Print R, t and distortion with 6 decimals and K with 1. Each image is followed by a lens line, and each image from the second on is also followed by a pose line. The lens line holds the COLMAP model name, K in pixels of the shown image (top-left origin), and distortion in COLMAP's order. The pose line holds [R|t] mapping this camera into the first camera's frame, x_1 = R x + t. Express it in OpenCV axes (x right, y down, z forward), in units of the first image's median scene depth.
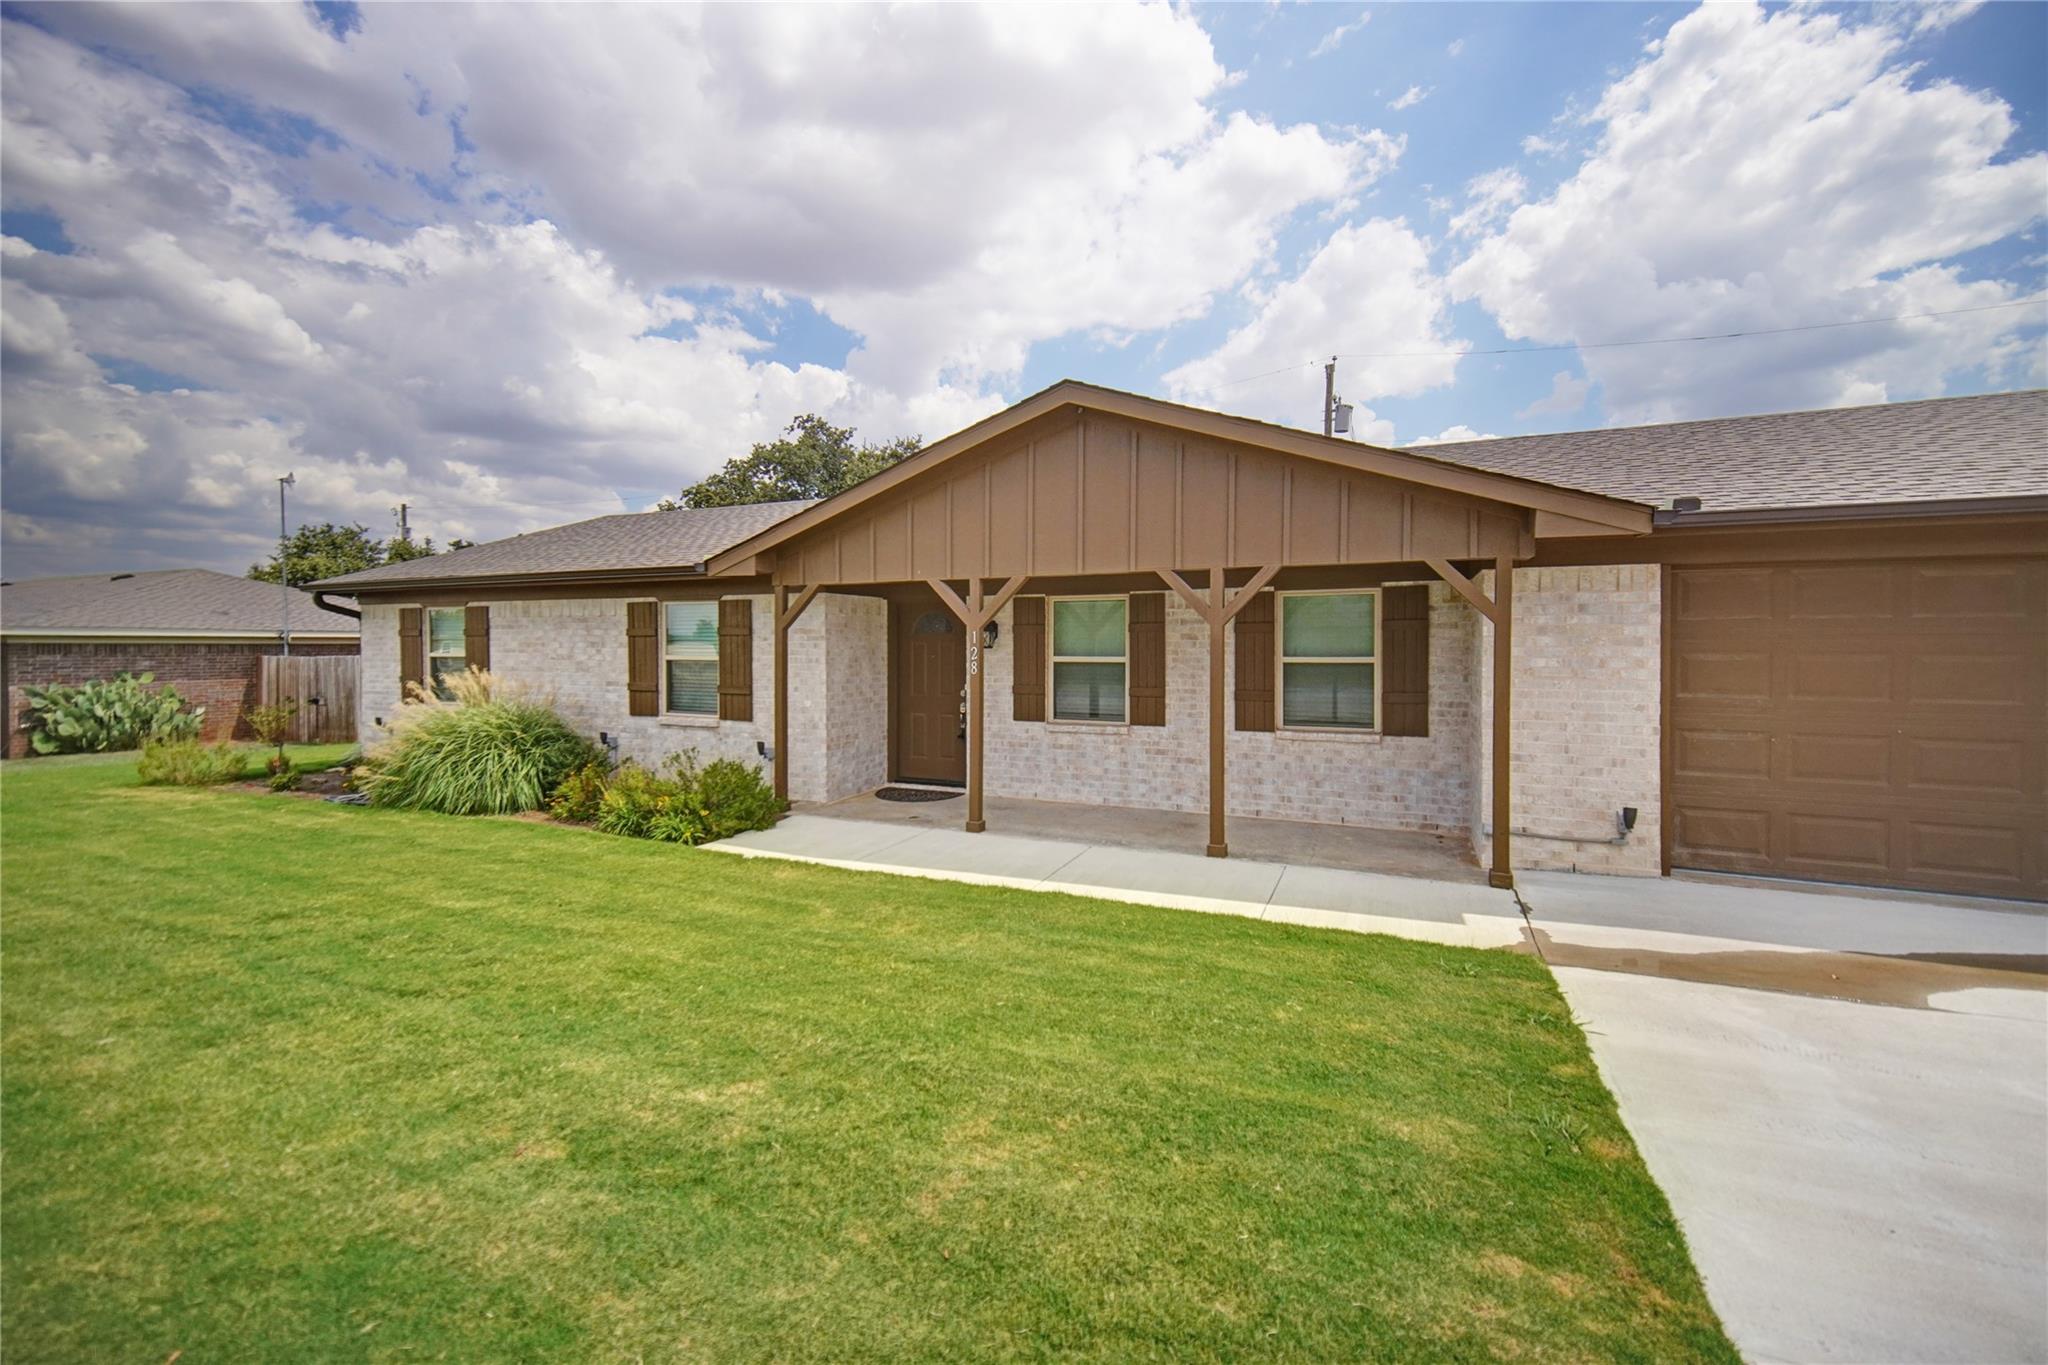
lens RADIAL K [[846.5, 0, 1044.0], [0, 846.5, 661.4], [0, 0, 1]] dist [0.022496, -0.012490]
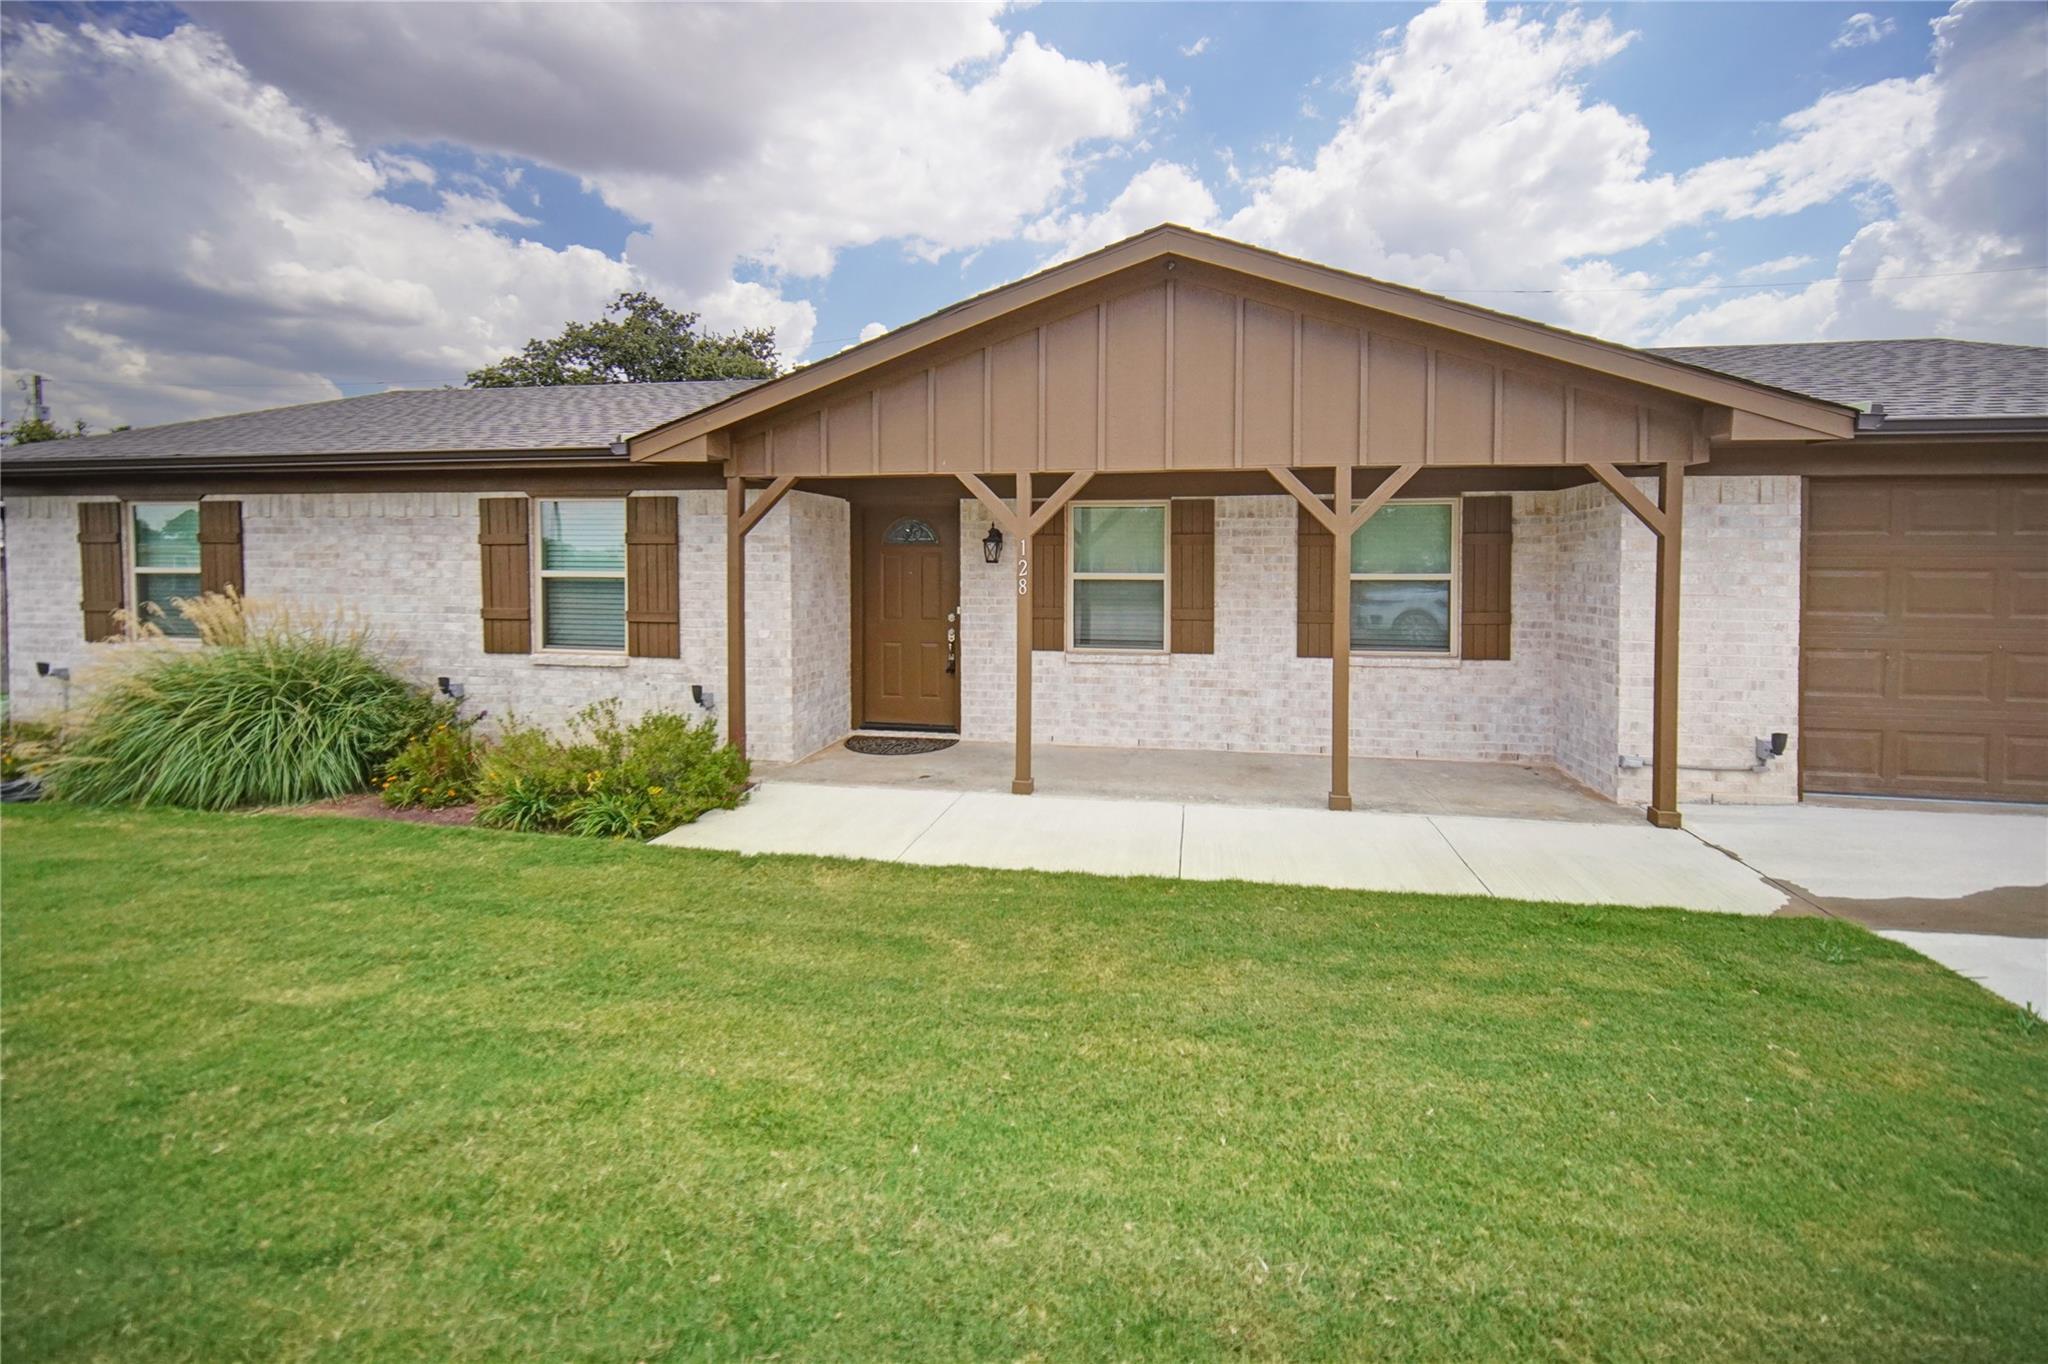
lens RADIAL K [[844.2, 0, 1072.7], [0, 844.2, 588.4], [0, 0, 1]] dist [-0.000734, -0.000278]
pose [[0.968570, -0.003376, 0.248719, -0.203851], [0.000710, 0.999941, 0.010807, 0.000588], [-0.248741, -0.010290, 0.968515, 0.198923]]
